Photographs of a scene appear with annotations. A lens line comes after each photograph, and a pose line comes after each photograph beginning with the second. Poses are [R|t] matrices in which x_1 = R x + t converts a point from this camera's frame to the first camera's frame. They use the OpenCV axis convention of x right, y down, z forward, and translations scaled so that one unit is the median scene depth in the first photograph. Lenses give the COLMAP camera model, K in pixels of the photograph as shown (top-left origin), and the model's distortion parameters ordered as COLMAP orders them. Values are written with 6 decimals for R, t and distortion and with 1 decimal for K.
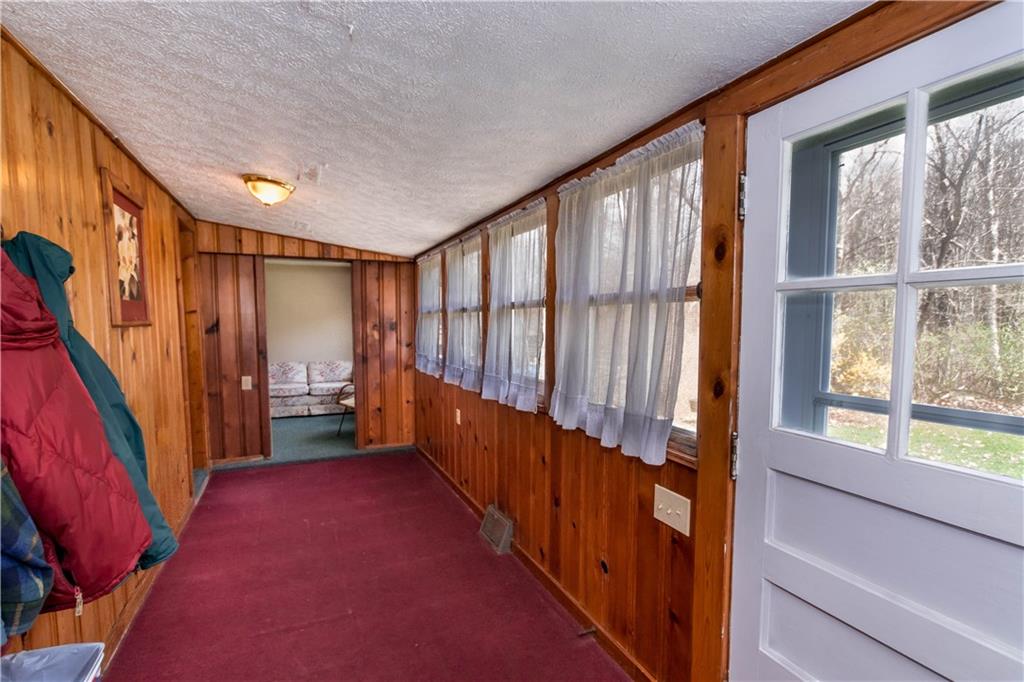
lens RADIAL K [[494.9, 0, 509.6], [0, 494.9, 357.5], [0, 0, 1]] dist [-0.013618, 0.000208]
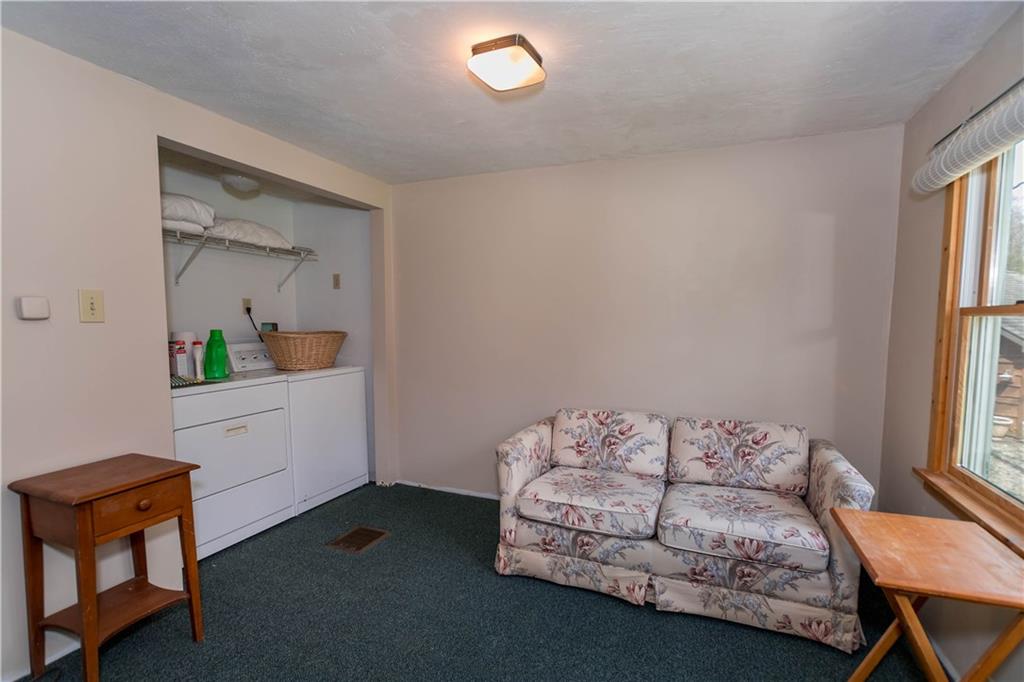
lens RADIAL K [[494.9, 0, 509.6], [0, 494.9, 357.5], [0, 0, 1]] dist [-0.013618, 0.000208]
pose [[0.695893, 0.062153, -0.715451, -0.257122], [-0.057173, 0.997880, 0.031078, -0.041650], [0.715866, 0.019278, 0.697972, 0.719977]]
